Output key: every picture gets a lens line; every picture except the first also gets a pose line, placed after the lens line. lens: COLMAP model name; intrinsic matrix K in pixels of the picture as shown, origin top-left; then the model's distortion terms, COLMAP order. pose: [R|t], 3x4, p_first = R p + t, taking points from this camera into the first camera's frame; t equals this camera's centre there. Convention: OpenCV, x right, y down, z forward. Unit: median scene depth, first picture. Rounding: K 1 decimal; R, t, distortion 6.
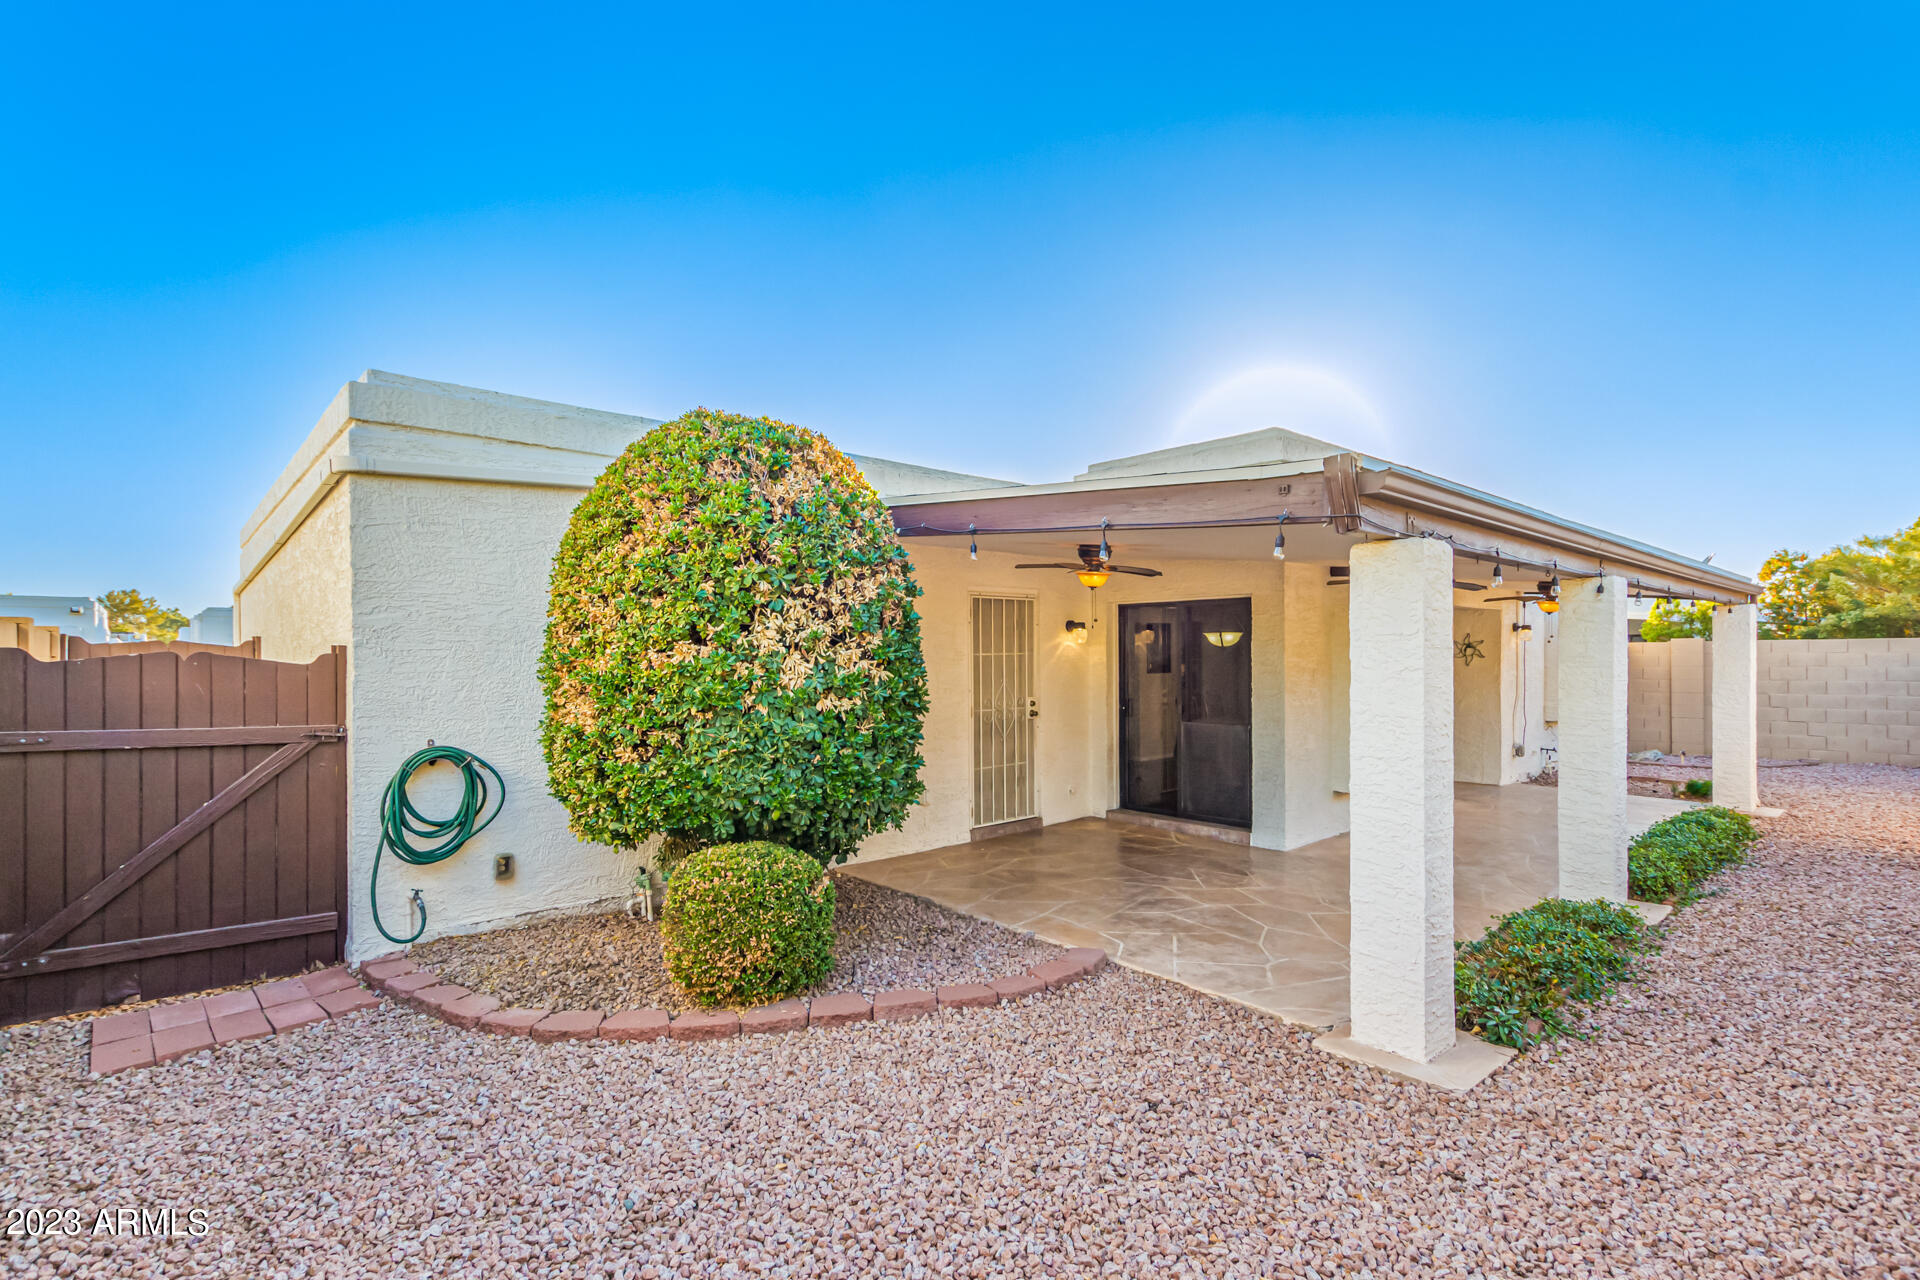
lens RADIAL K [[894.2, 0, 962.7], [0, 894.2, 646.2], [0, 0, 1]] dist [0.003060, 0.000554]
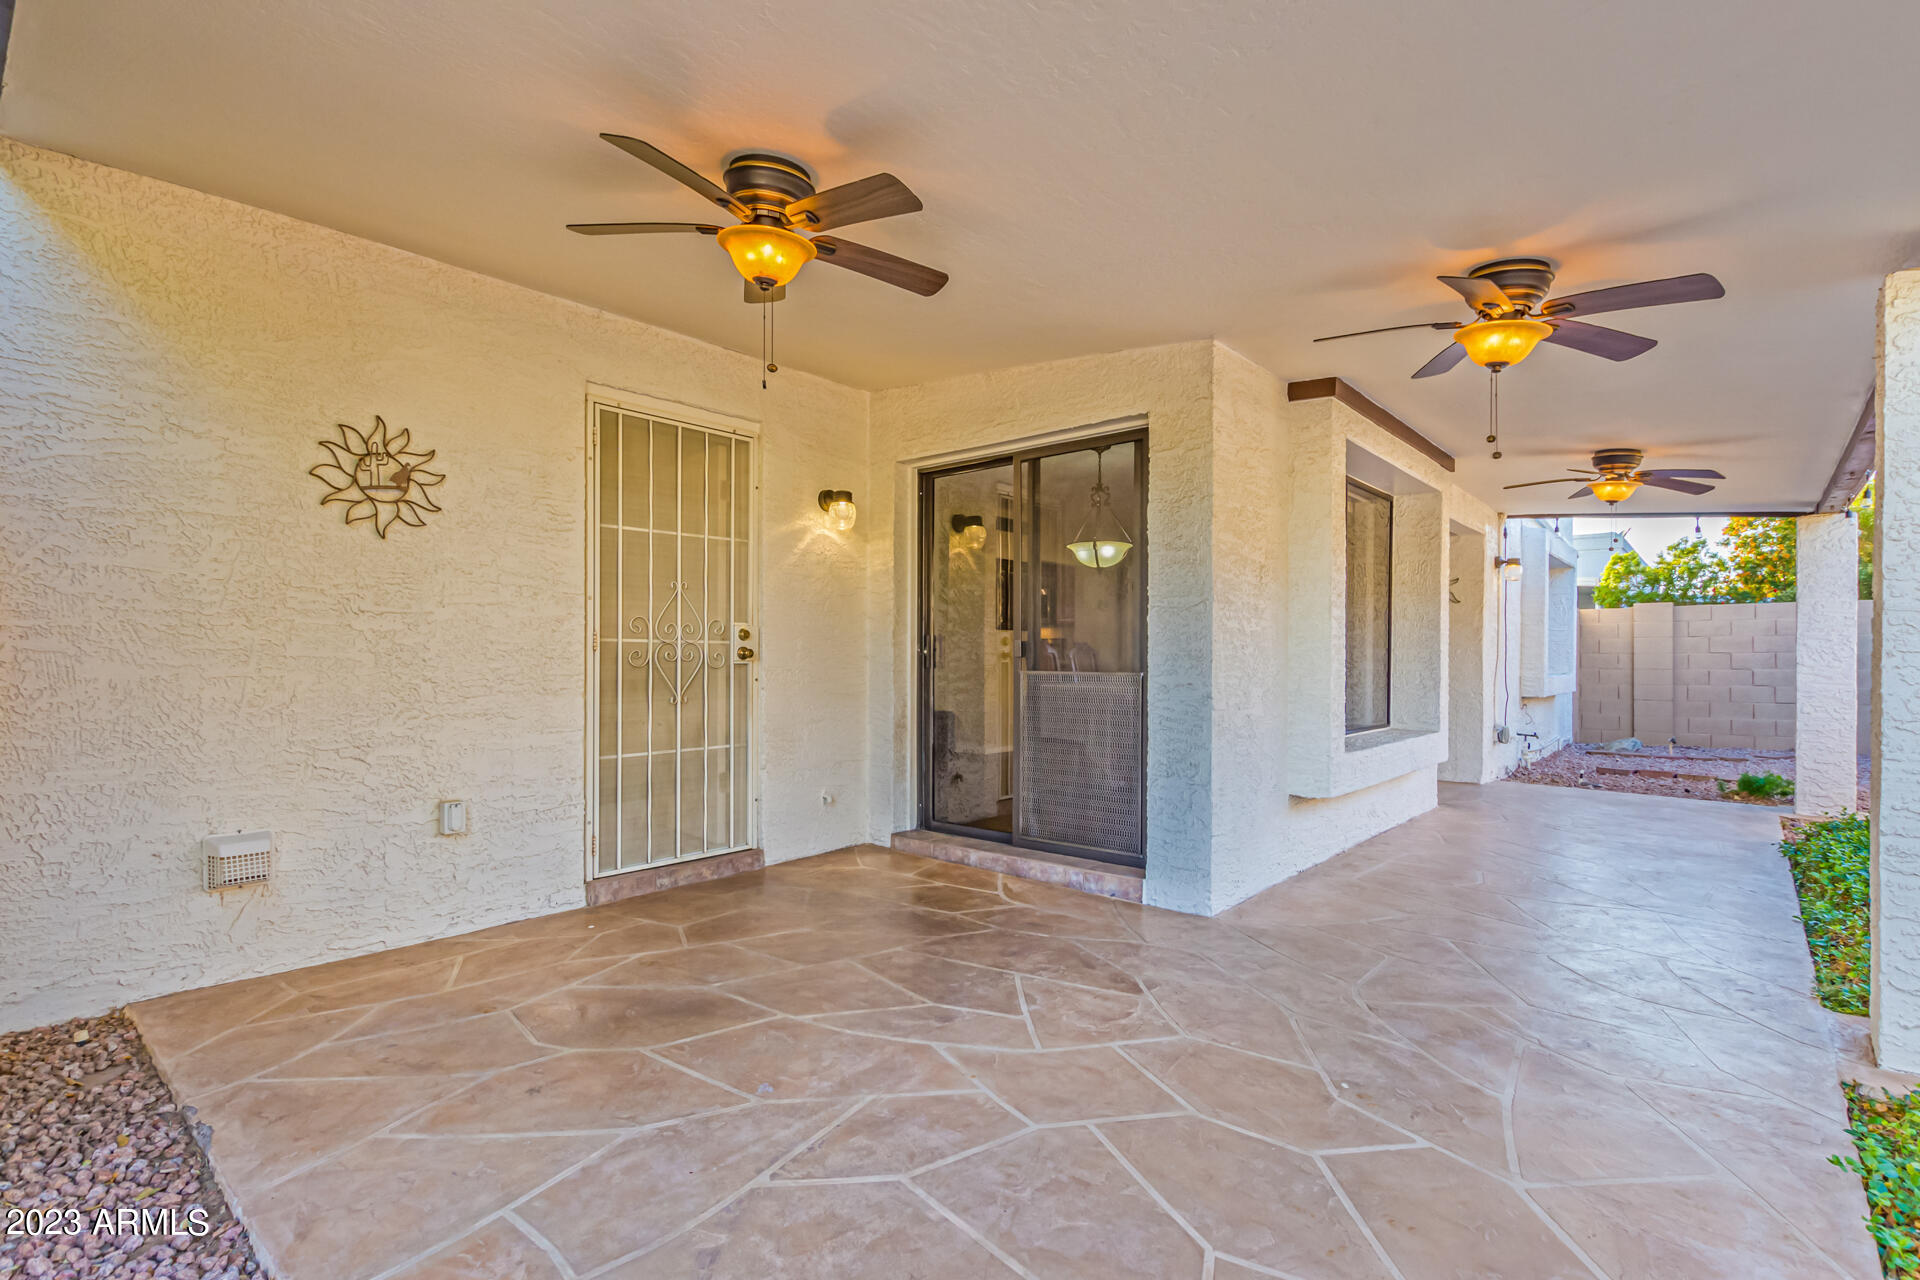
lens RADIAL K [[894.2, 0, 955.3], [0, 894.2, 642.7], [0, 0, 1]] dist [0.003060, 0.000554]
pose [[0.993196, 0.011161, 0.115921, 0.142312], [-0.010365, 0.999918, -0.007462, 0.072061], [-0.115995, 0.006210, 0.993230, 0.463990]]
